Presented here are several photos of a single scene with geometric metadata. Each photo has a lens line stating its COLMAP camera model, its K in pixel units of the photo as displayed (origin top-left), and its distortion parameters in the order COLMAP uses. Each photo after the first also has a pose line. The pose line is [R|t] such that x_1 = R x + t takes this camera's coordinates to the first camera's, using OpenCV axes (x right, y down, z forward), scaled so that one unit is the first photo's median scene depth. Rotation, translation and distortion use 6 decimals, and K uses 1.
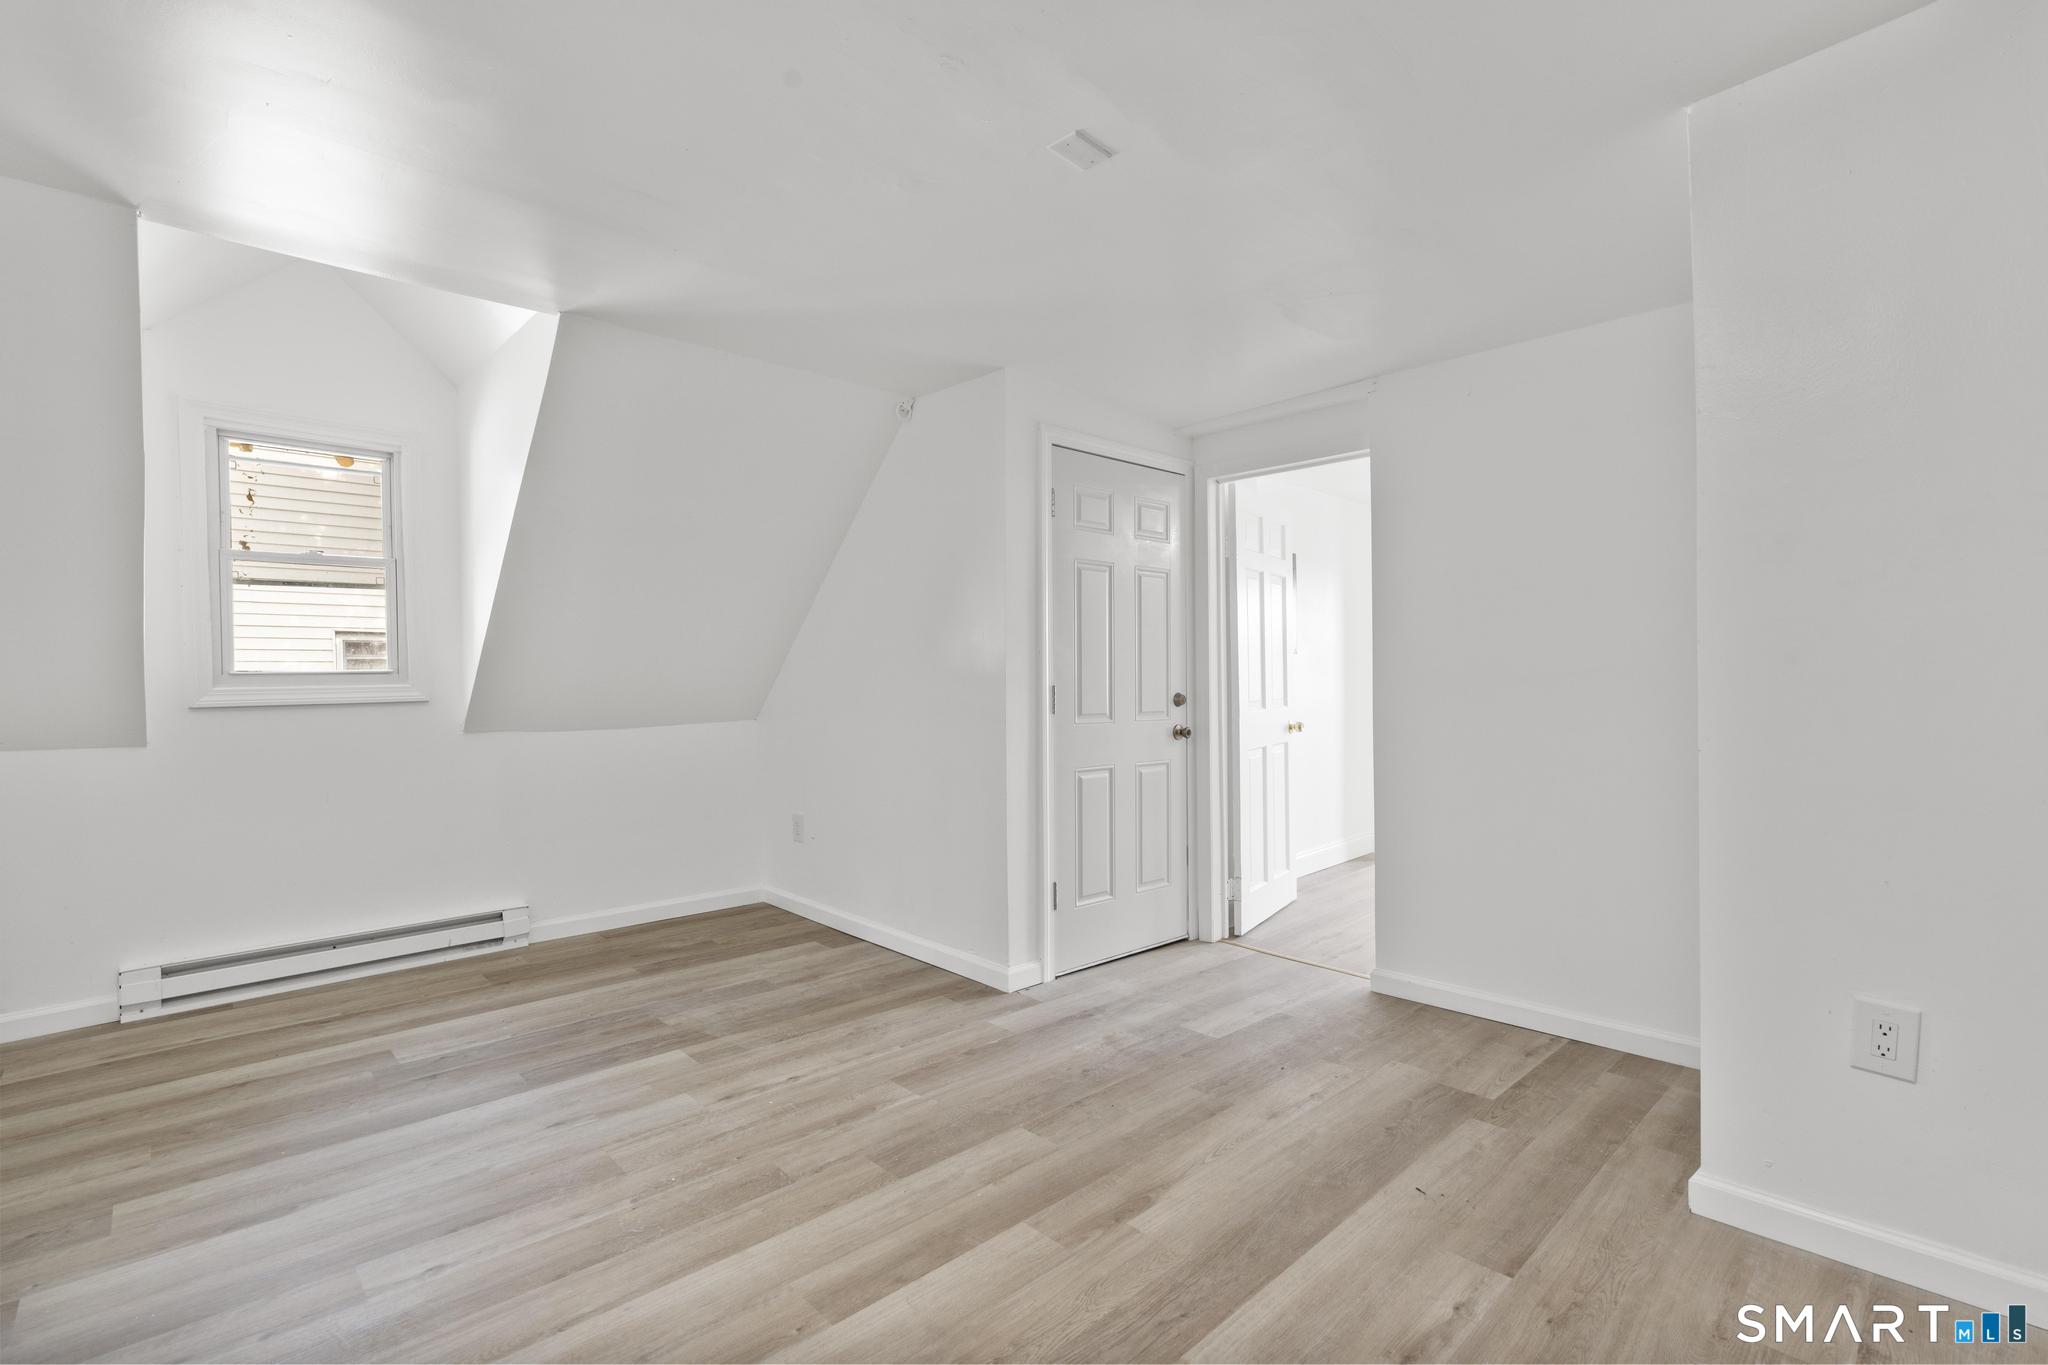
lens RADIAL K [[913.3, 0, 1023.9], [0, 913.3, 688.9], [0, 0, 1]] dist [-0.012774, 0.005898]
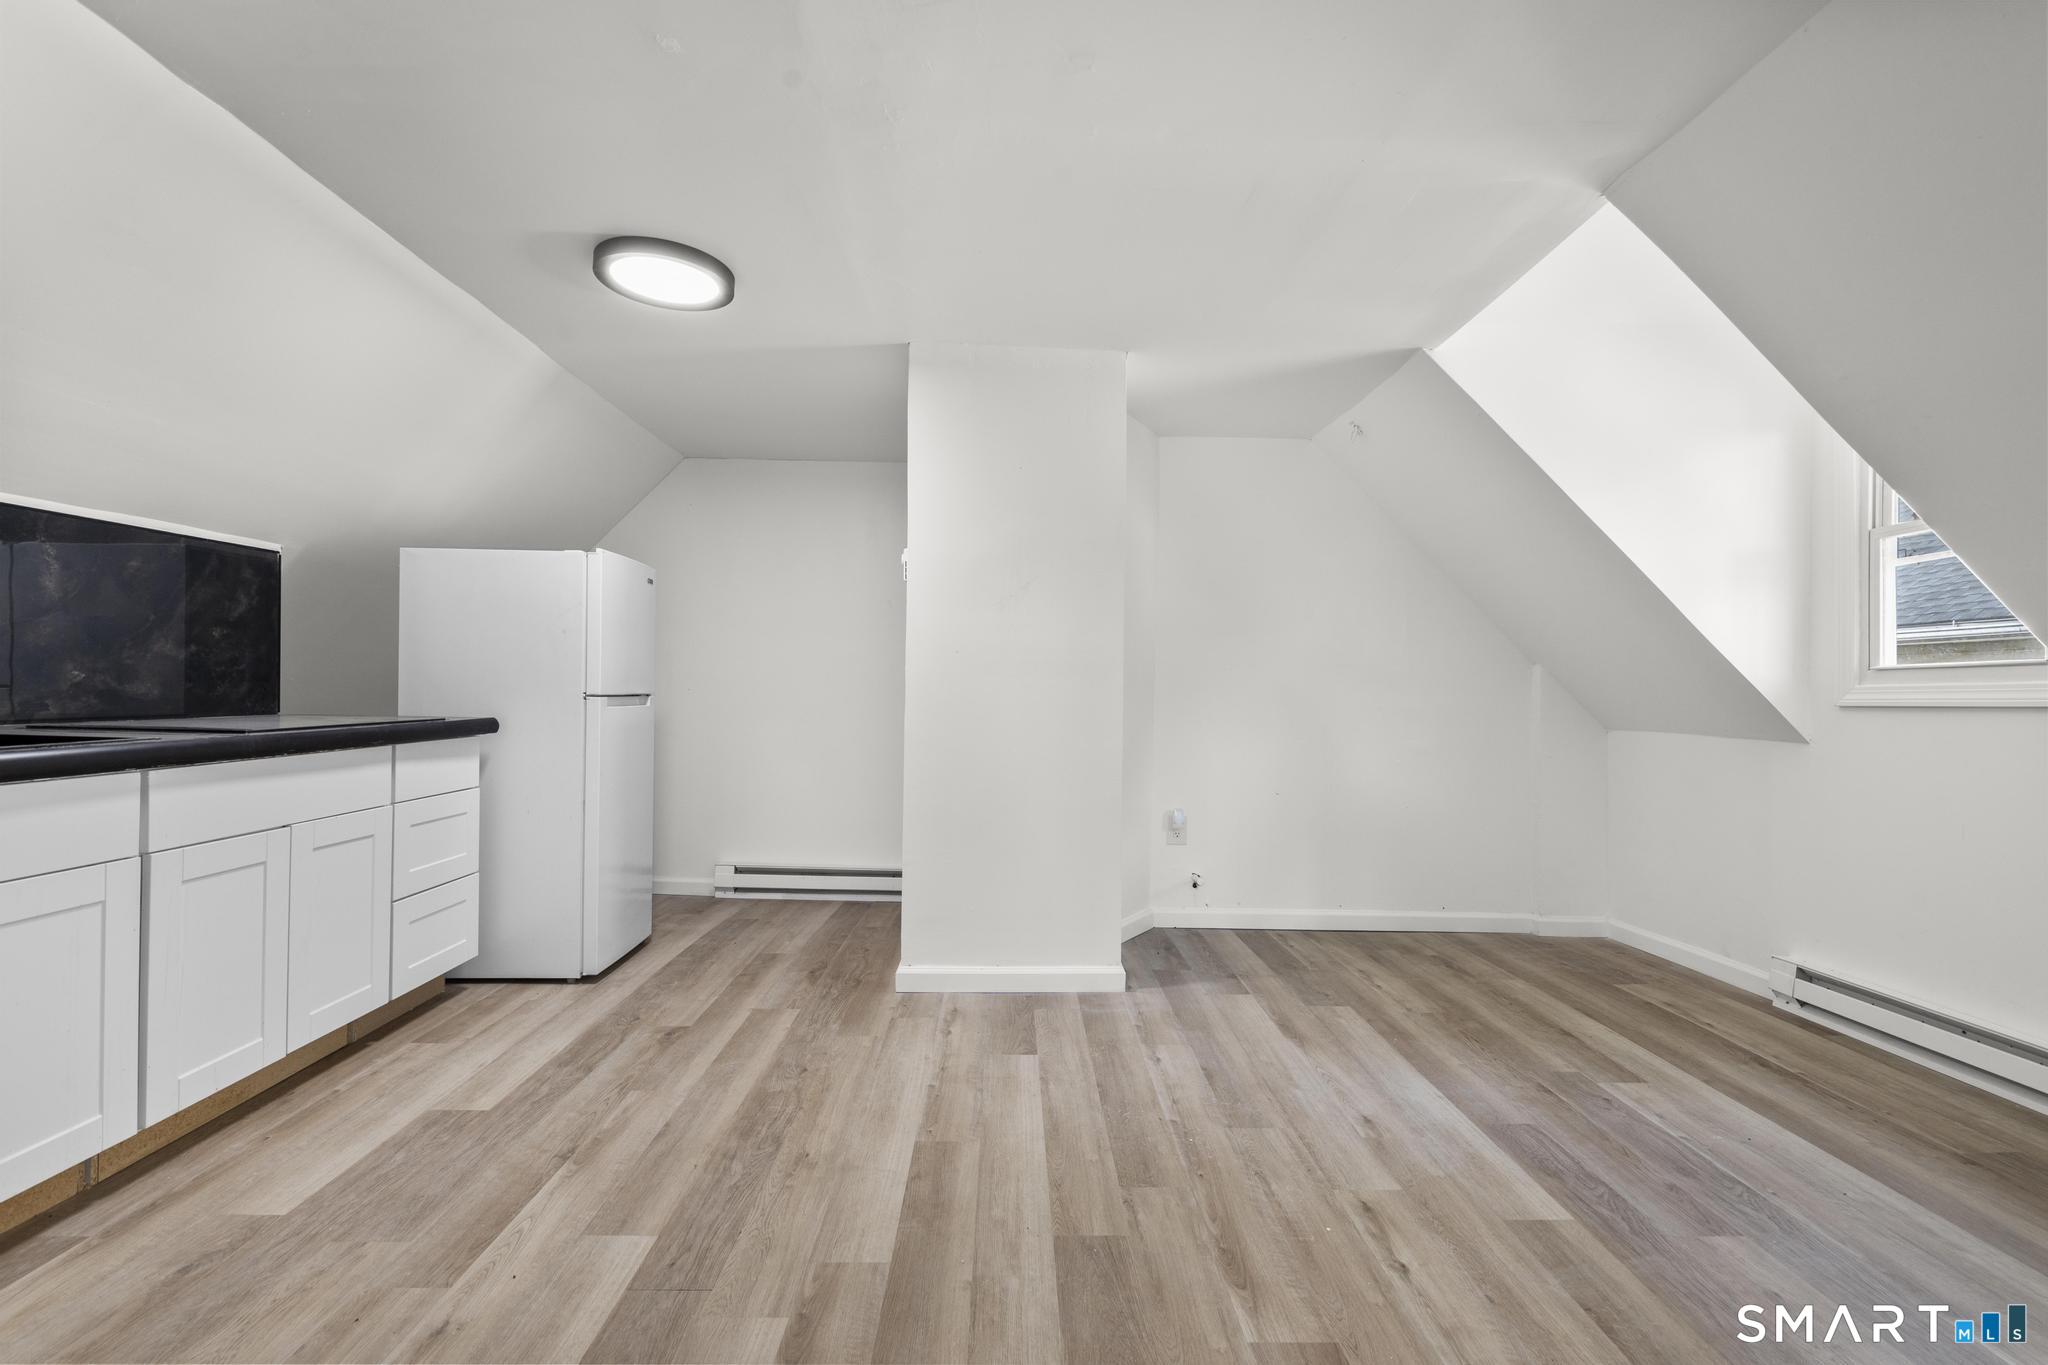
lens RADIAL K [[913.3, 0, 1023.9], [0, 913.3, 688.9], [0, 0, 1]] dist [-0.012774, 0.005898]
pose [[-0.676139, -0.001262, -0.736773, 0.478072], [-0.010466, 0.999914, 0.007892, 0.006008], [0.736700, 0.013047, -0.676094, 1.414101]]
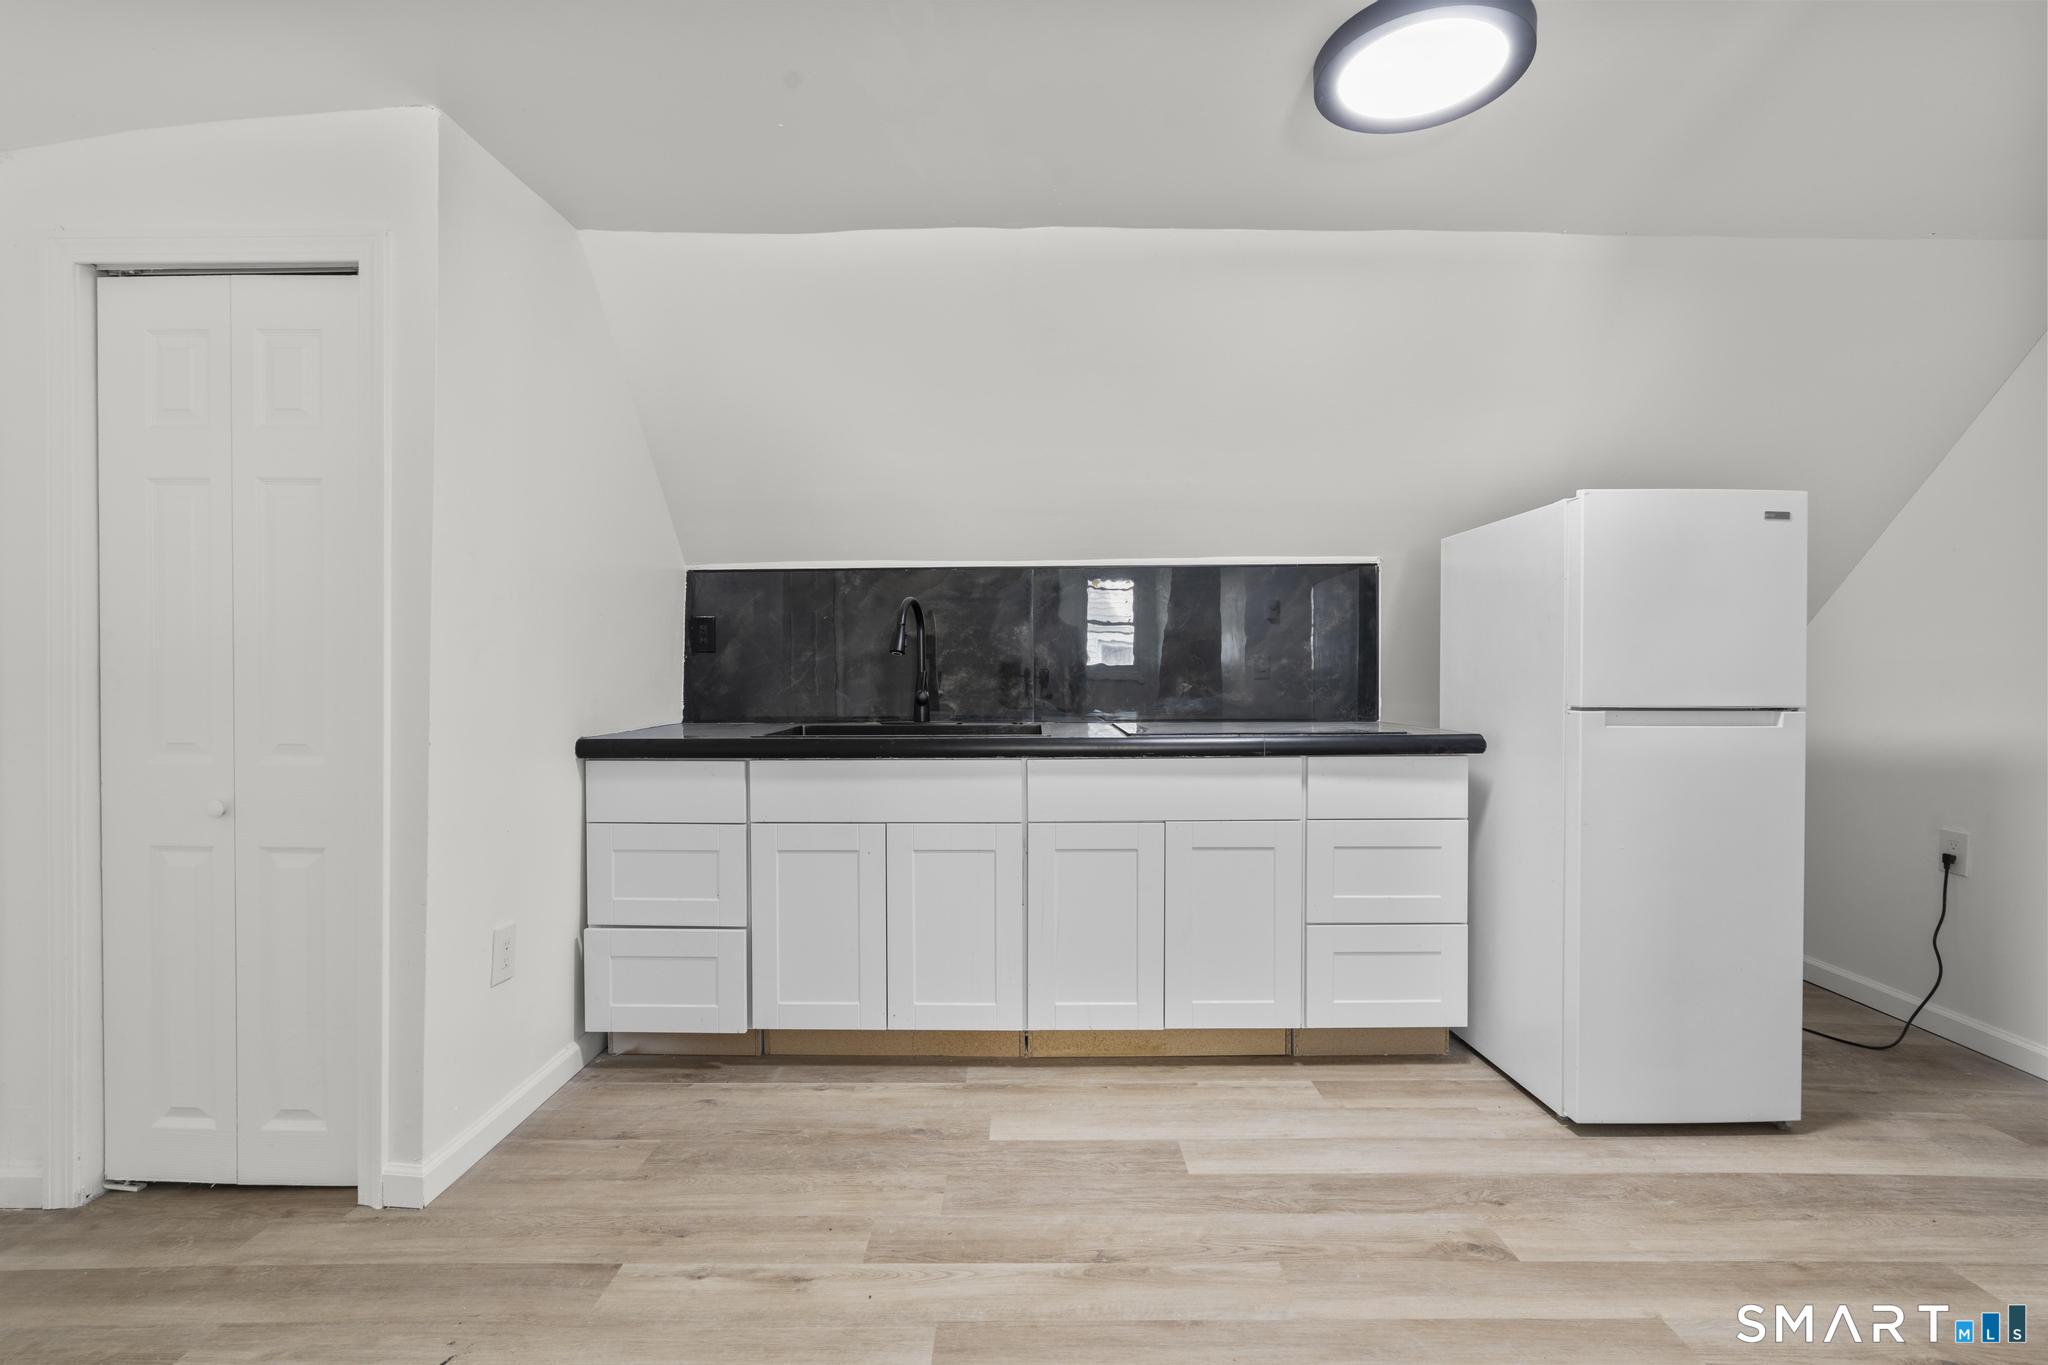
lens RADIAL K [[913.3, 0, 1023.9], [0, 913.3, 688.9], [0, 0, 1]] dist [-0.012774, 0.005898]
pose [[-0.718047, 0.001814, 0.695992, -0.366245], [0.007379, 0.999960, 0.005007, 0.004665], [-0.695955, 0.008731, -0.718032, 1.054942]]
